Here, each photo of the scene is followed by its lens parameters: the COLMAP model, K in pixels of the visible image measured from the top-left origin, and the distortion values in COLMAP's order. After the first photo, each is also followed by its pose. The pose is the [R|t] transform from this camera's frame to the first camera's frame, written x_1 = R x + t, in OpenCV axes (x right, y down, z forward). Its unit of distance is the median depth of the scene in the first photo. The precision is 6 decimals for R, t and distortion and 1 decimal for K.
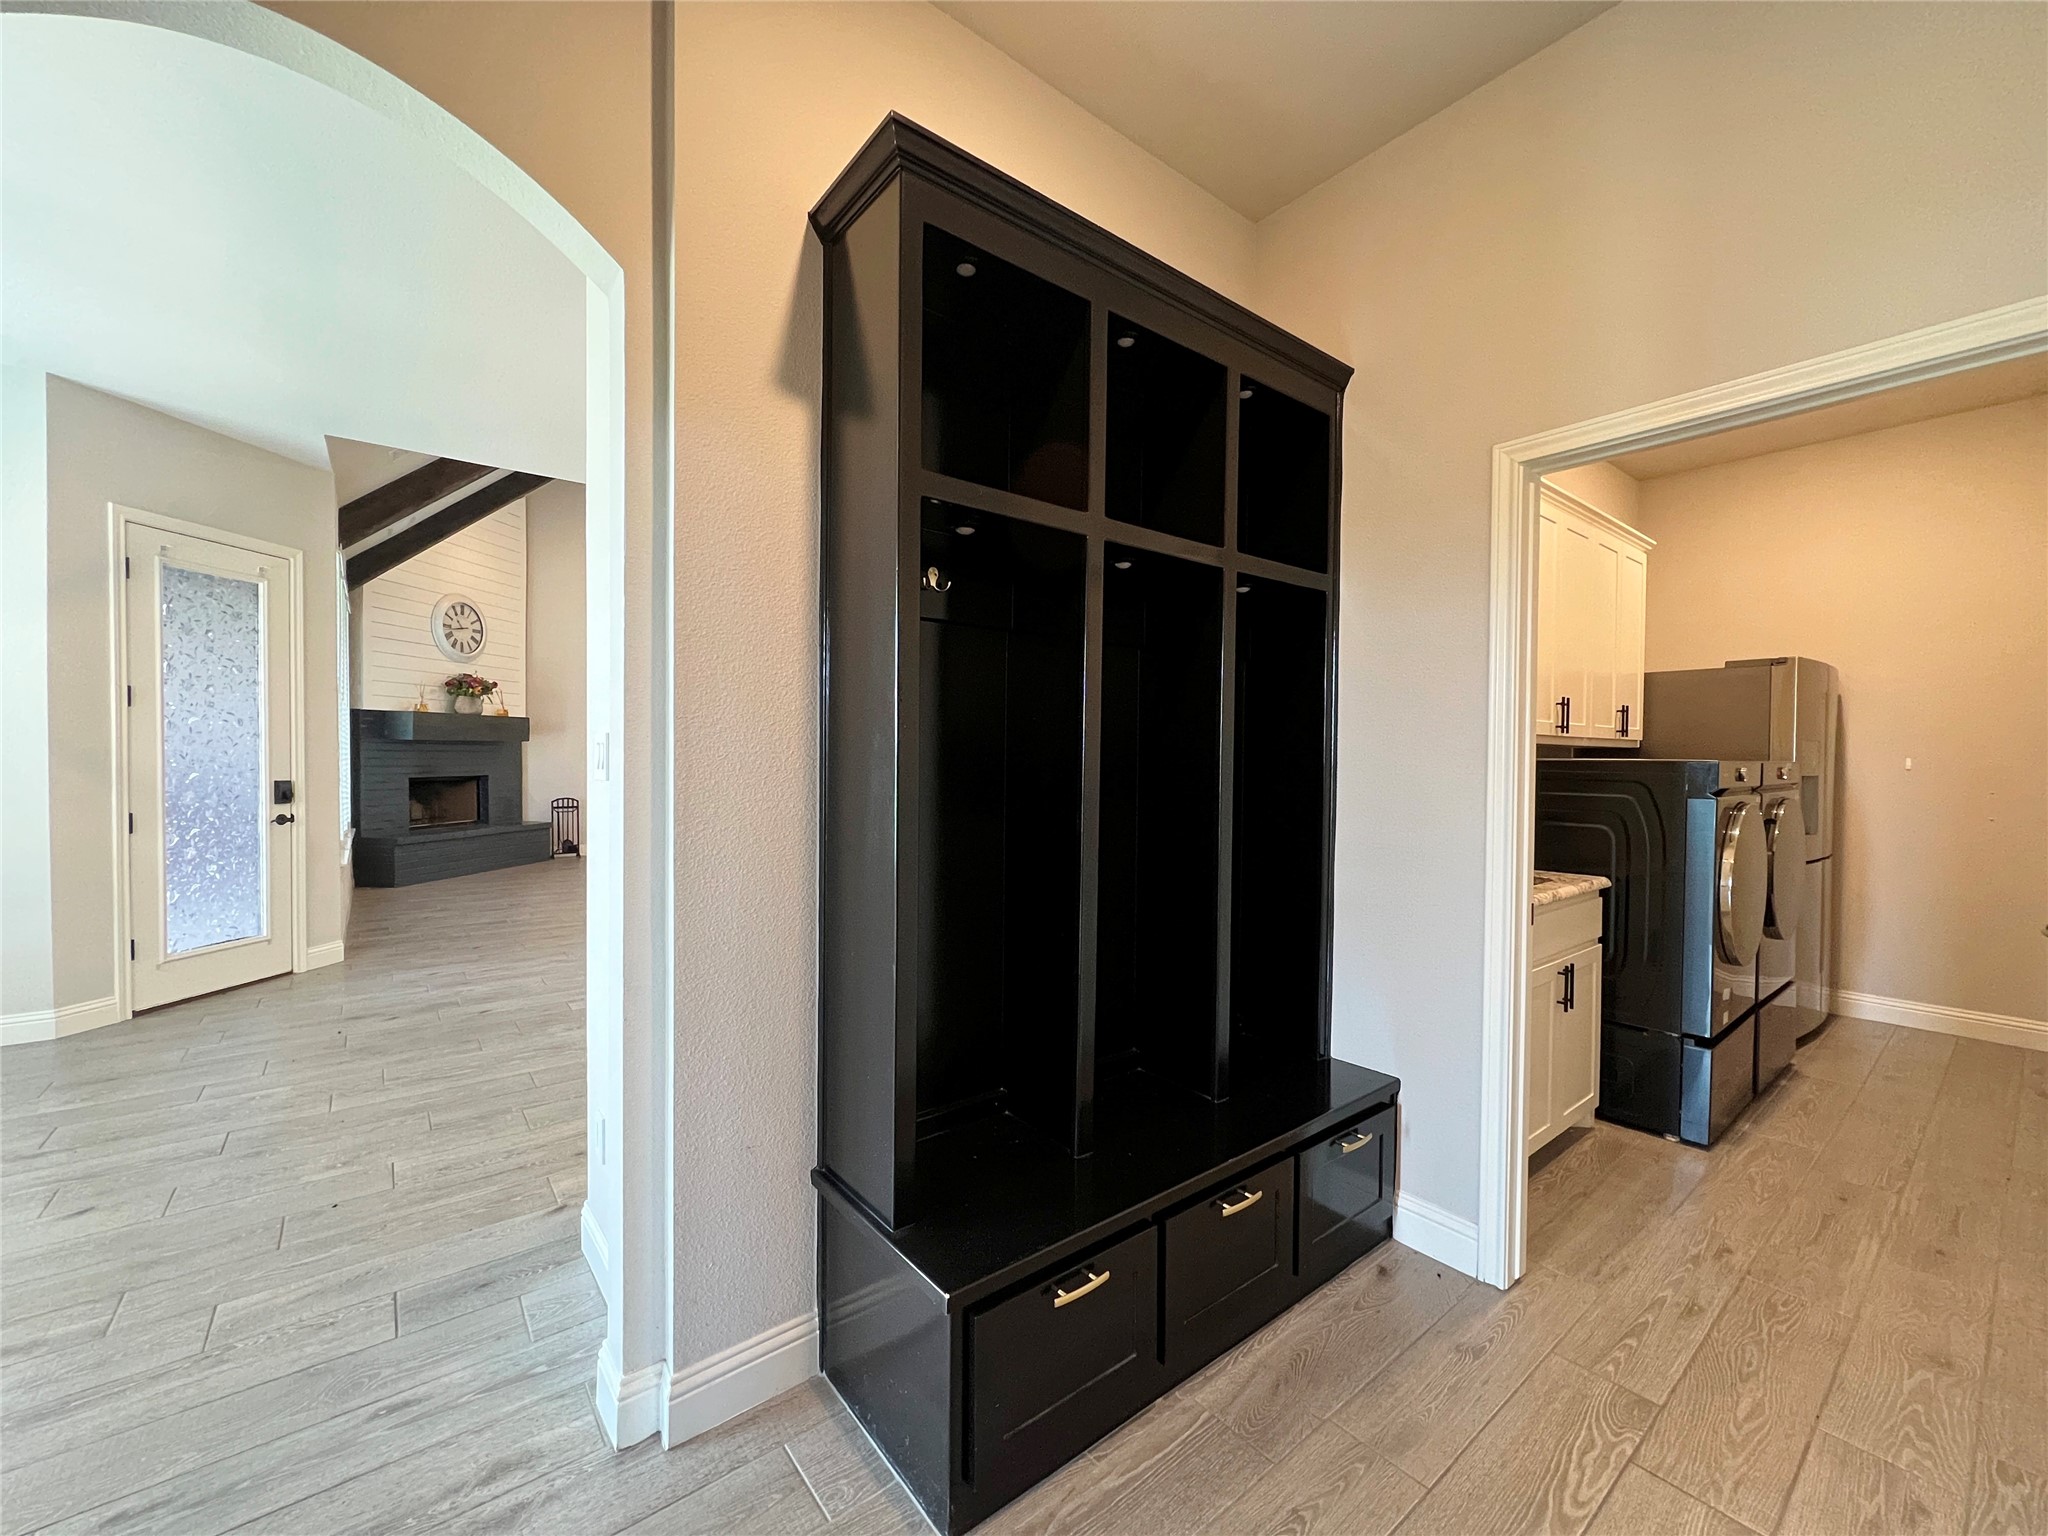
lens RADIAL K [[821.1, 0, 1024.8], [0, 821.1, 772.0], [0, 0, 1]] dist [-0.001401, 0.000172]
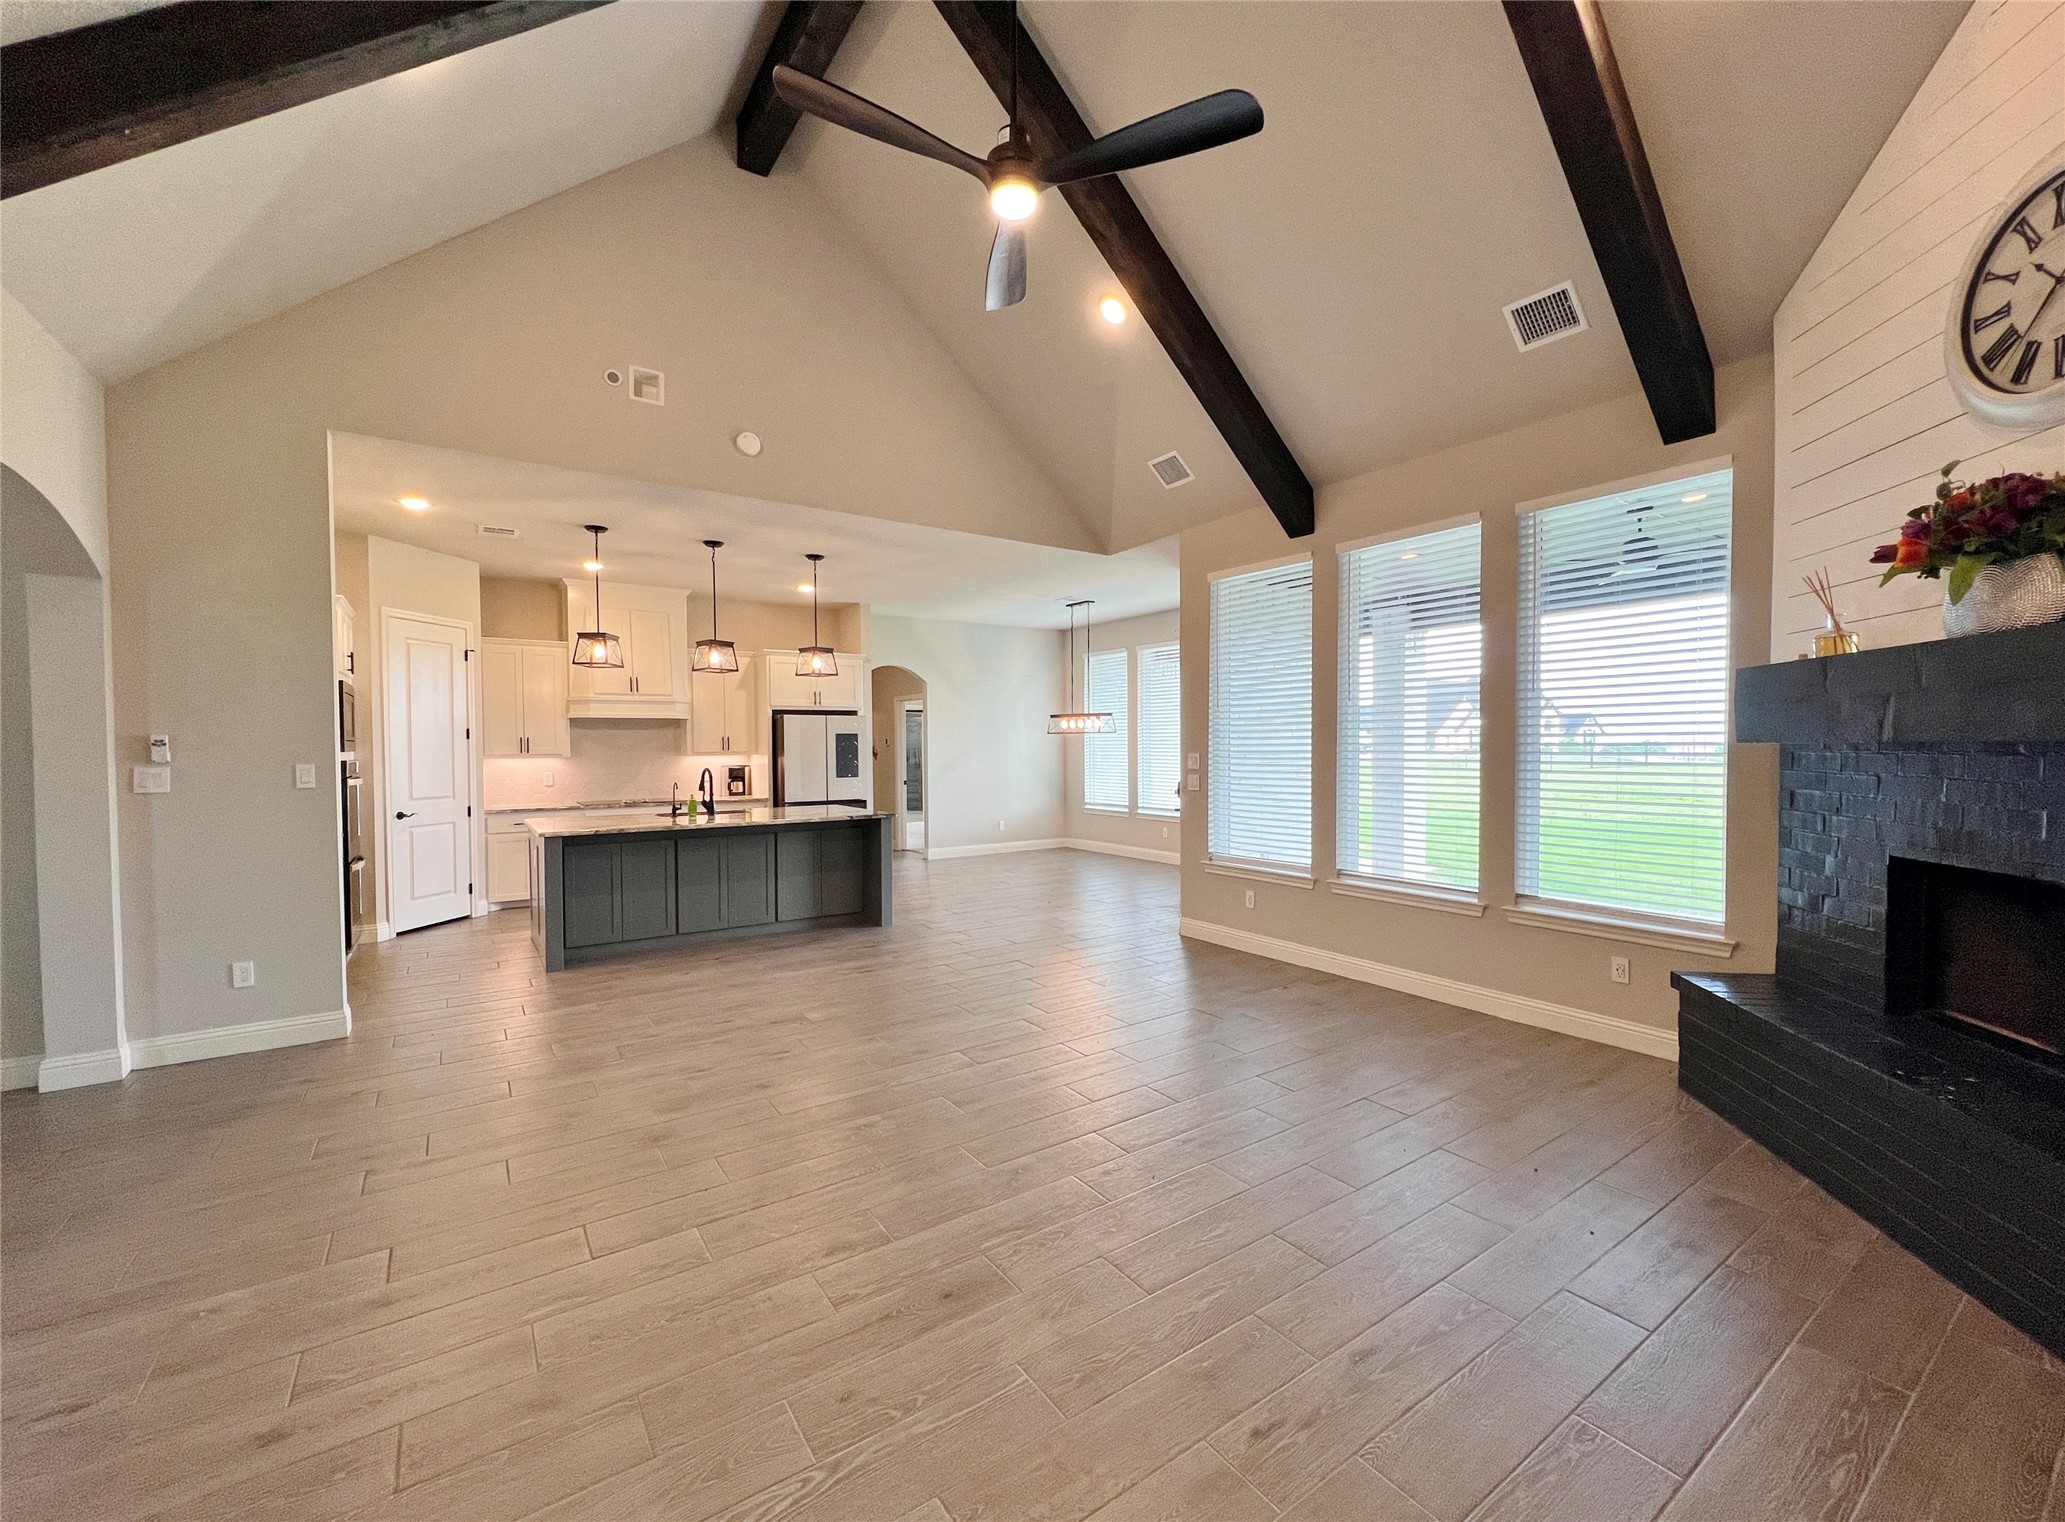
lens RADIAL K [[838.0, 0, 1031.9], [0, 838.0, 766.4], [0, 0, 1]] dist [0.000369, -0.000101]
pose [[-0.997764, -0.003450, 0.066752, -0.405987], [-0.000340, 0.998916, 0.046538, -0.042983], [-0.066840, 0.046412, -0.996684, 1.300453]]
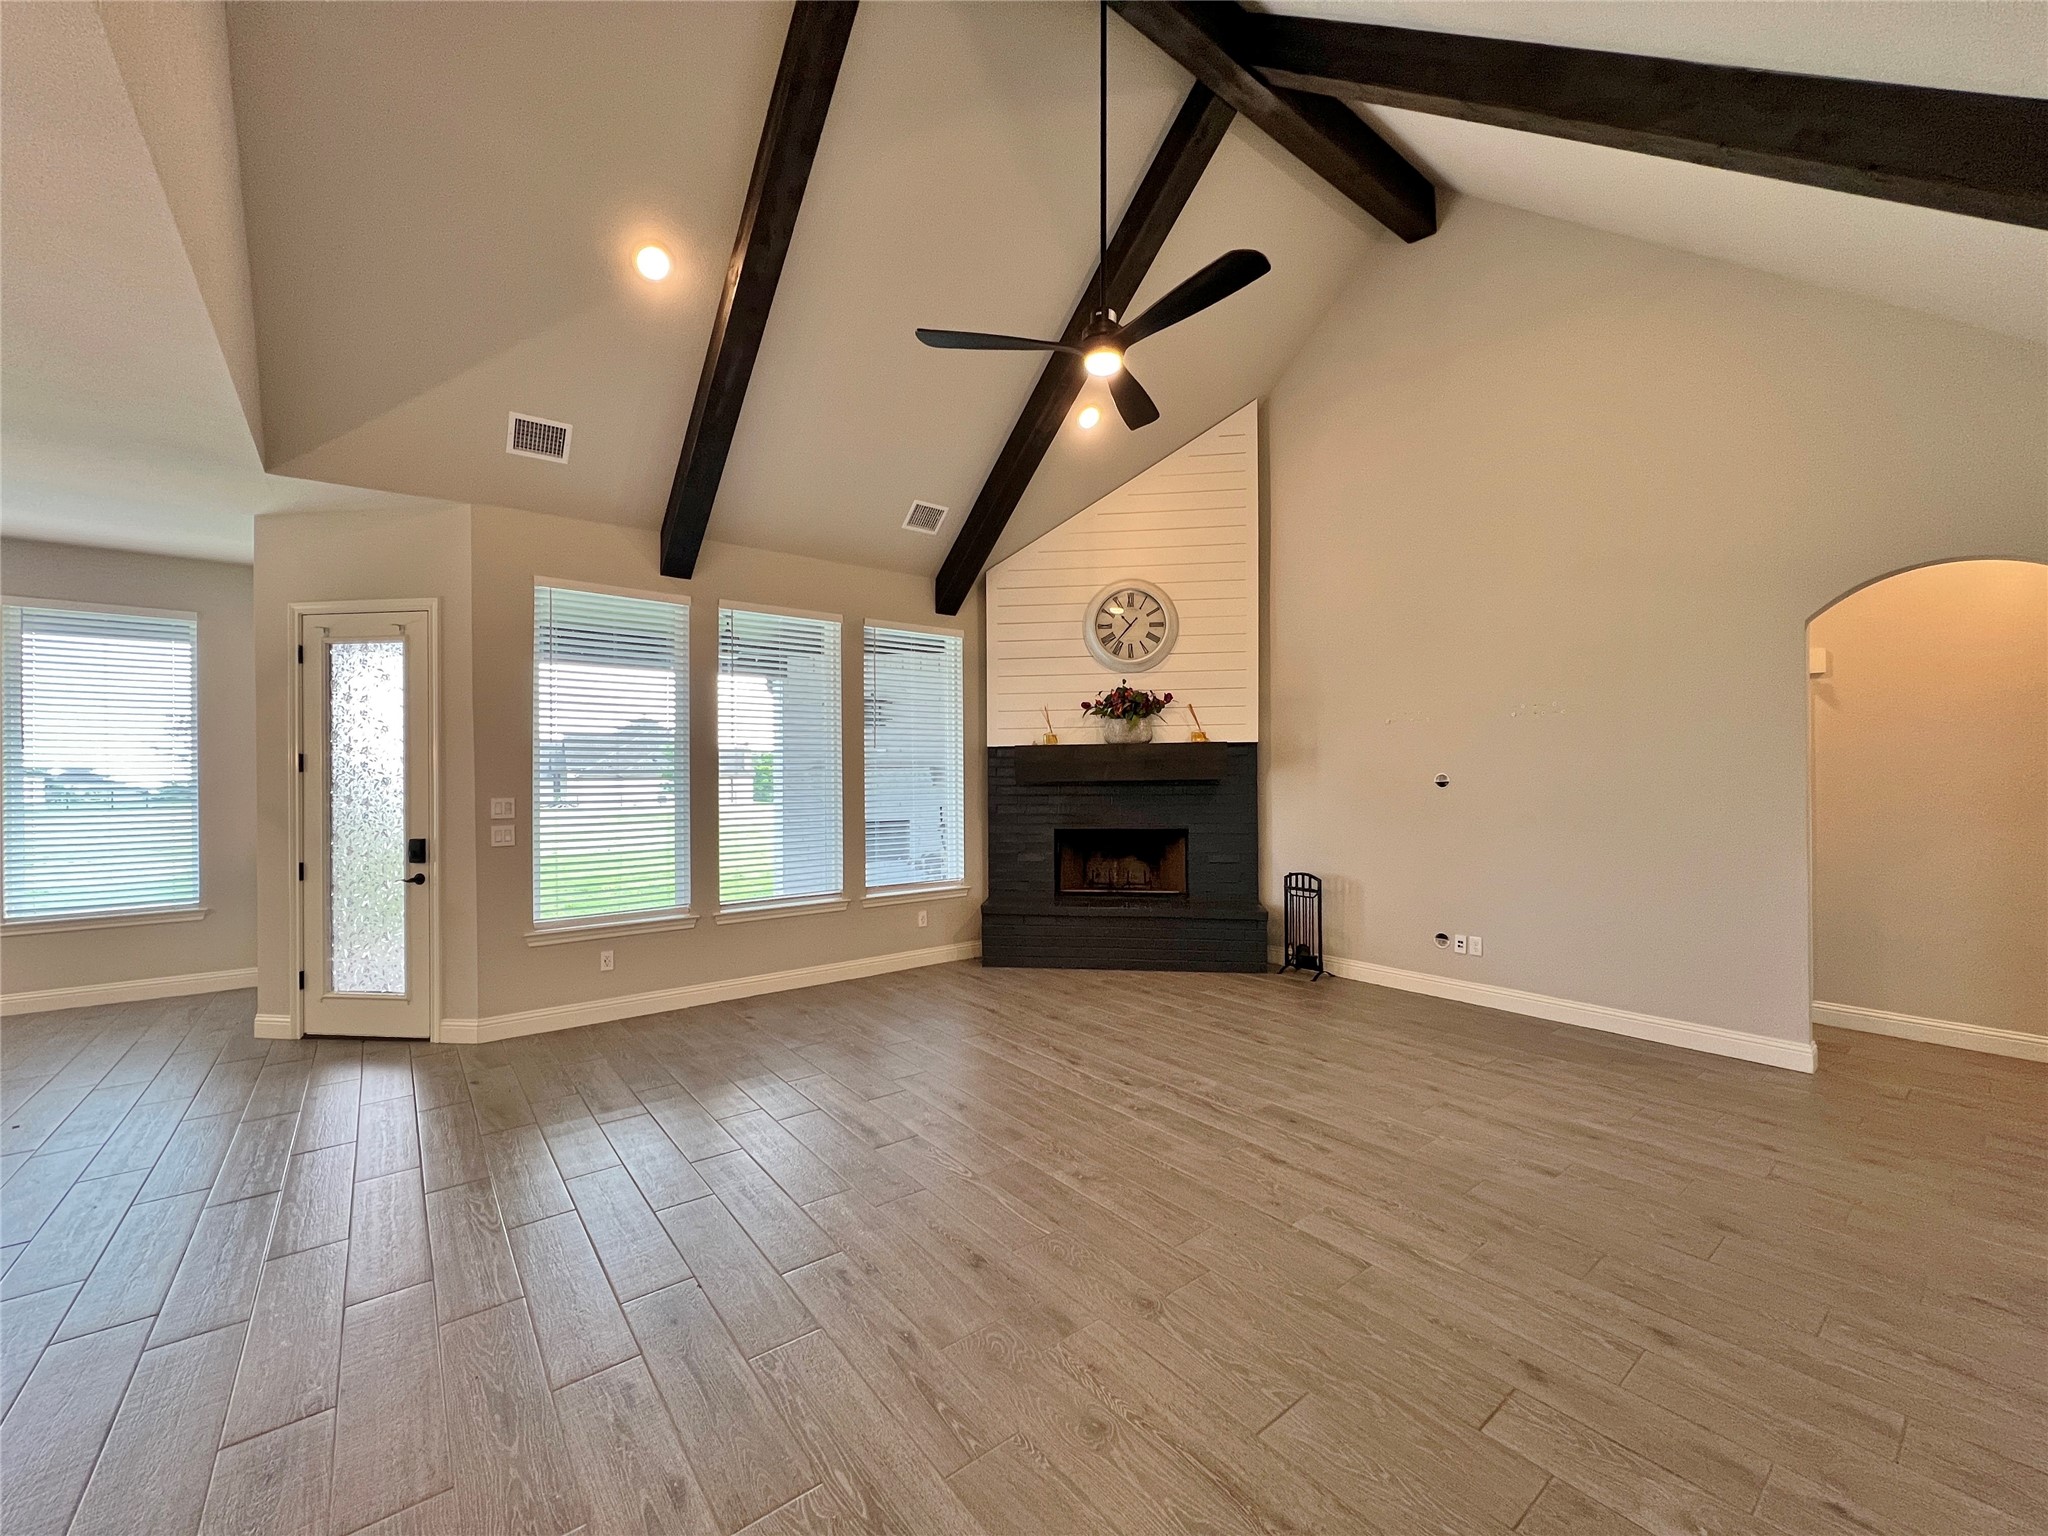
lens RADIAL K [[817.2, 0, 1024.3], [0, 817.2, 773.1], [0, 0, 1]] dist [-0.000028, -0.000068]
pose [[-0.002723, -0.012227, -0.999922, 0.033447], [-0.013256, 0.999838, -0.012190, -0.035361], [0.999908, 0.013221, -0.002885, 0.928941]]
